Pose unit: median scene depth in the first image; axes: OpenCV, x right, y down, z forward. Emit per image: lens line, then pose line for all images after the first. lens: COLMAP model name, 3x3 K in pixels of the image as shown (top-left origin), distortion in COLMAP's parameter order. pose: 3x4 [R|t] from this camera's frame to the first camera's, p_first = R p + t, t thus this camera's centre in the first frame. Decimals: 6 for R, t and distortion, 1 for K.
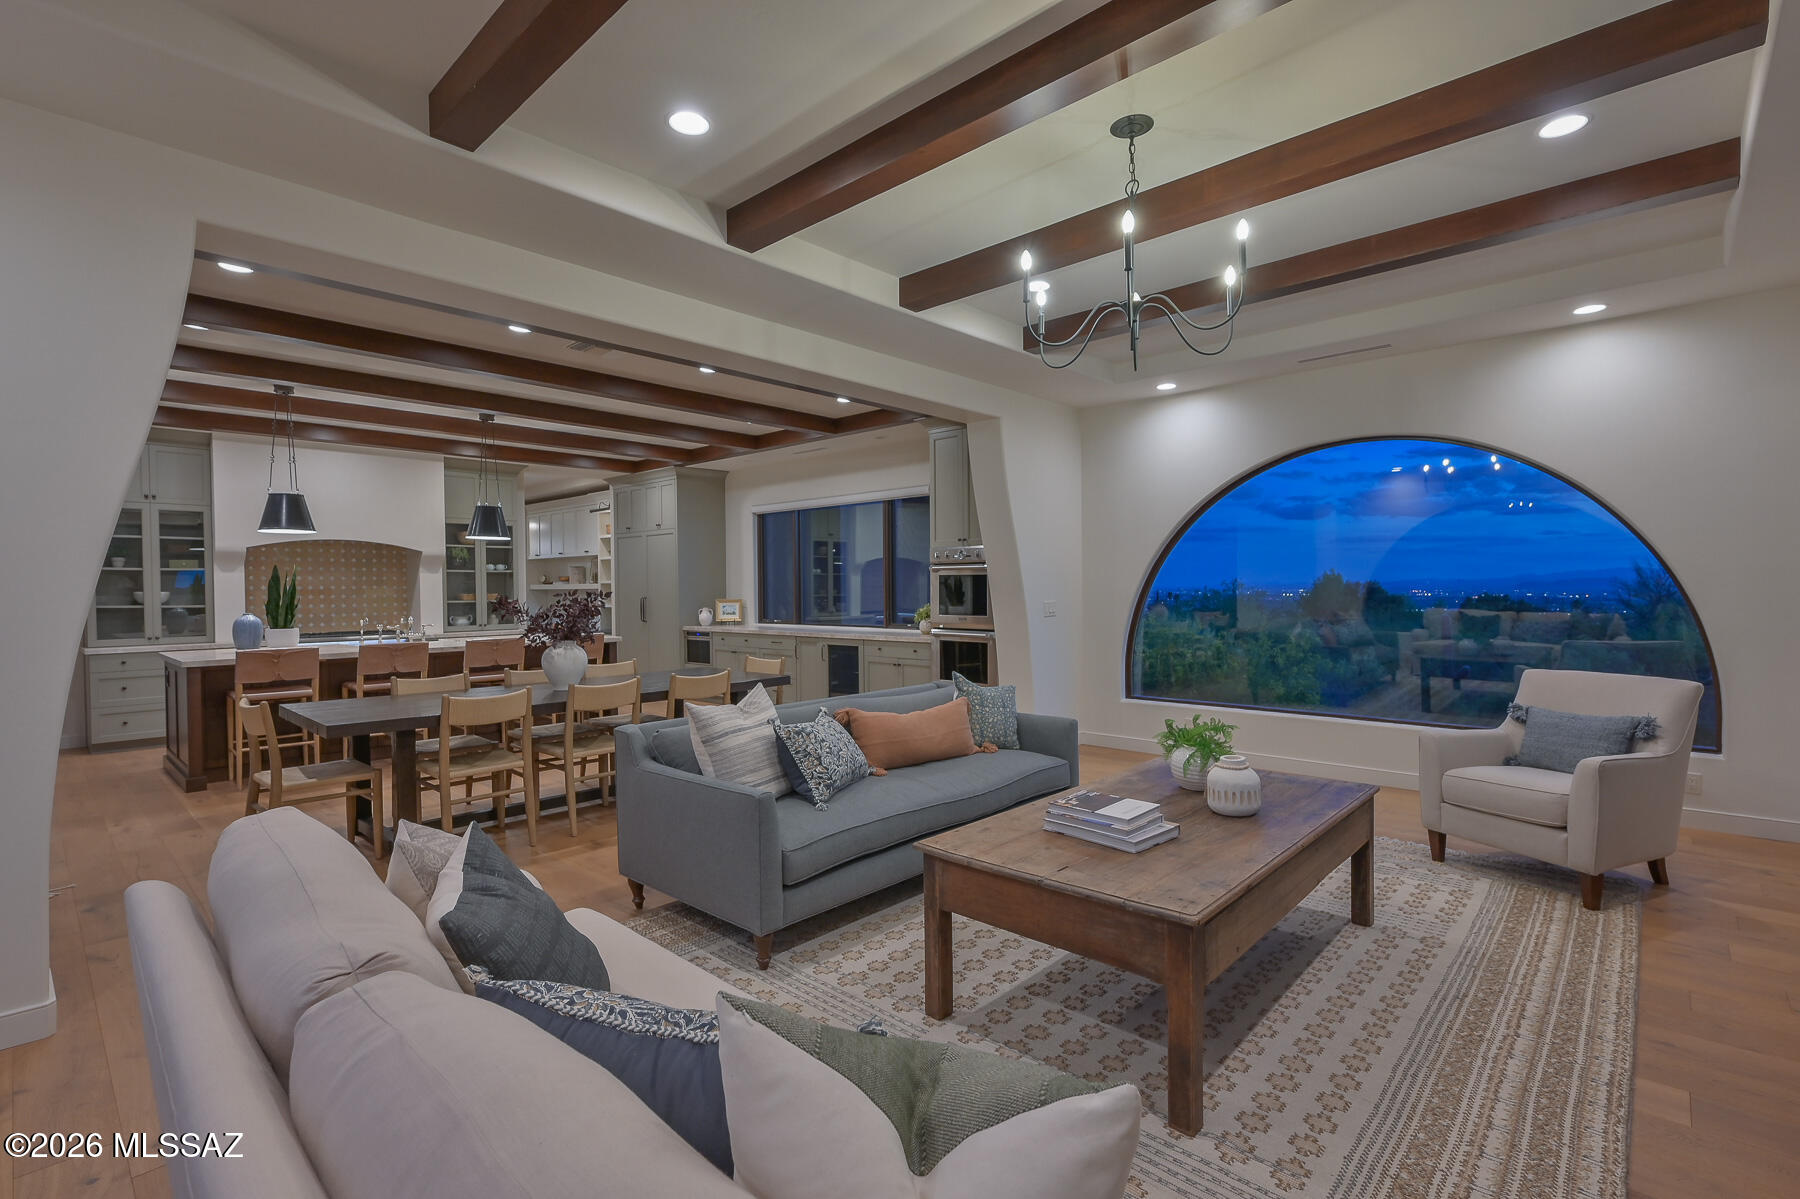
lens RADIAL K [[822.2, 0, 897.2], [0, 822.2, 599.3], [0, 0, 1]] dist [0.000154, -0.000118]
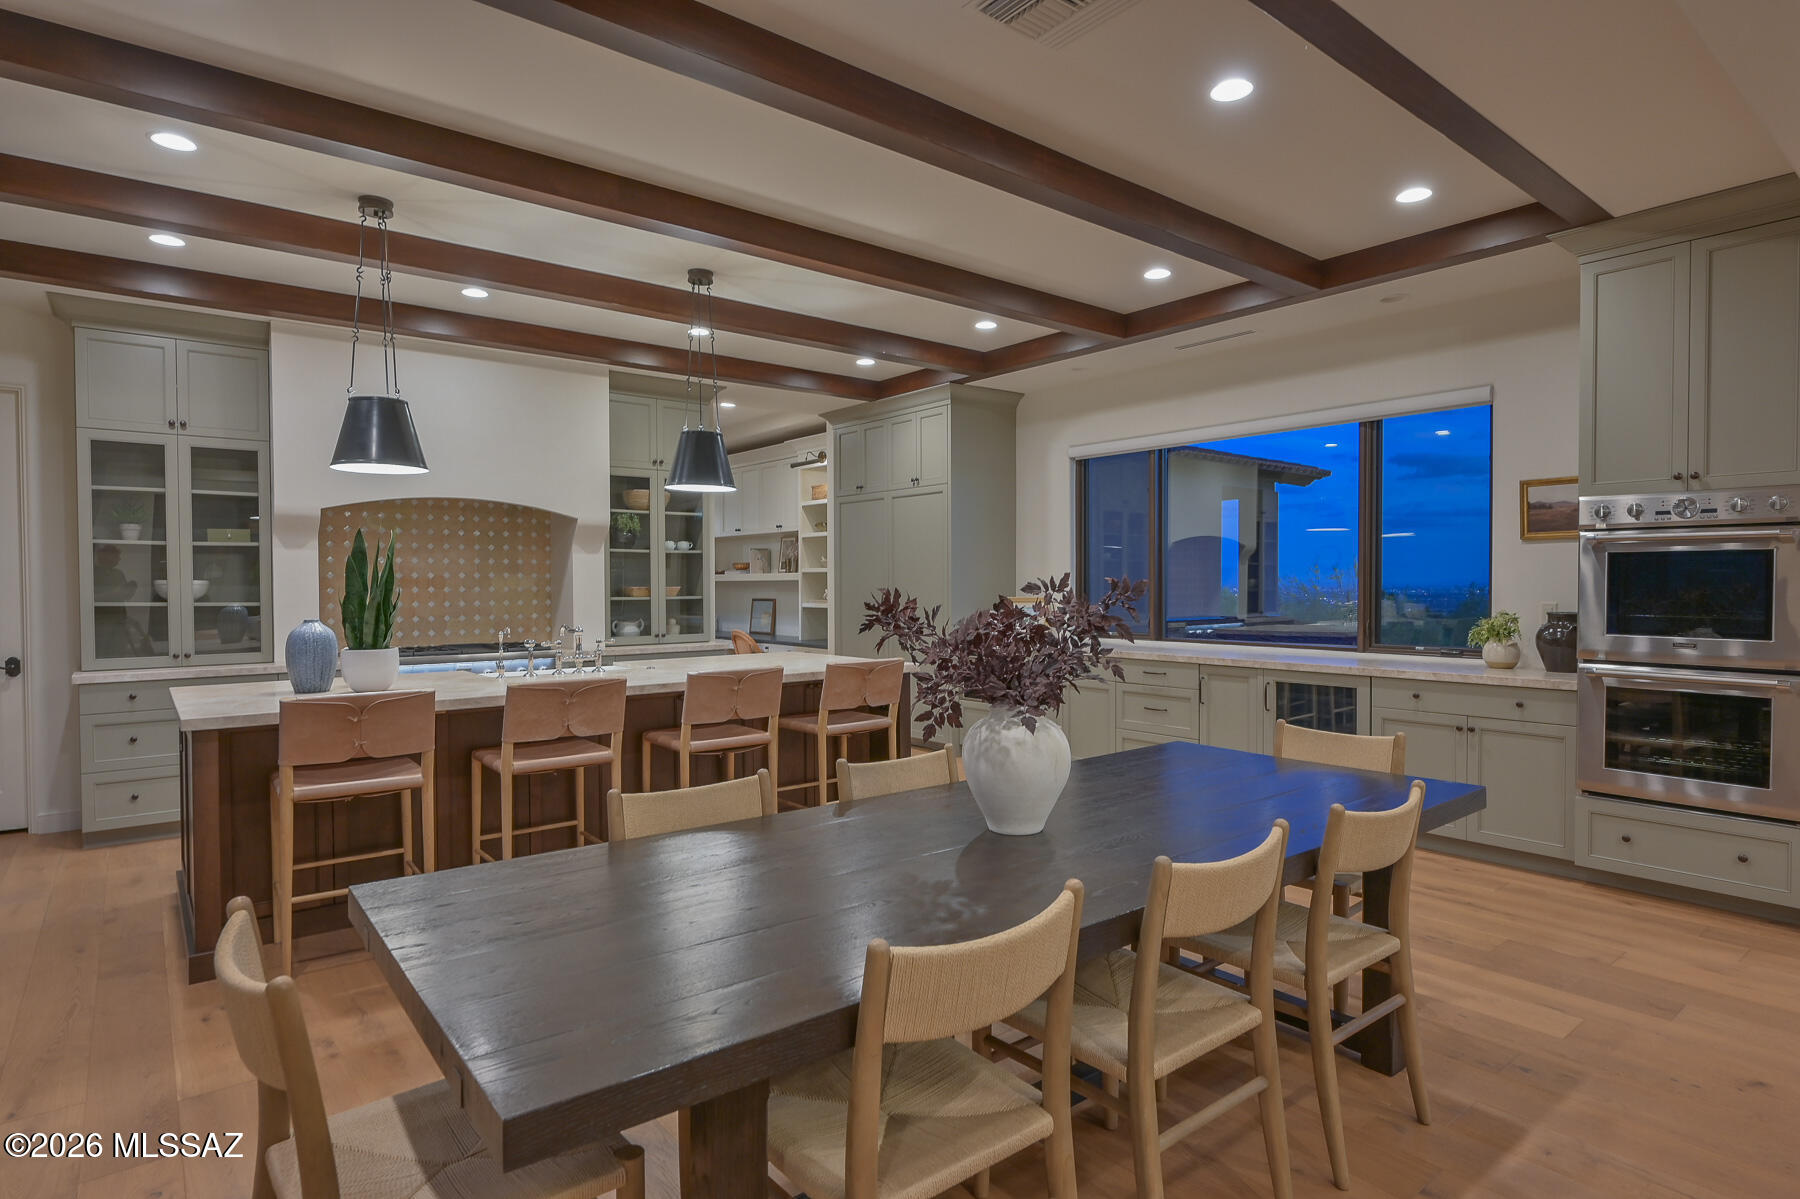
lens RADIAL K [[968.3, 0, 902.1], [0, 968.3, 602.1], [0, 0, 1]] dist [0.004232, -0.000651]
pose [[0.988937, 0.007845, -0.148128, -0.254022], [-0.006992, 0.999956, 0.006275, -0.000706], [0.148171, -0.005170, 0.988948, 0.347392]]
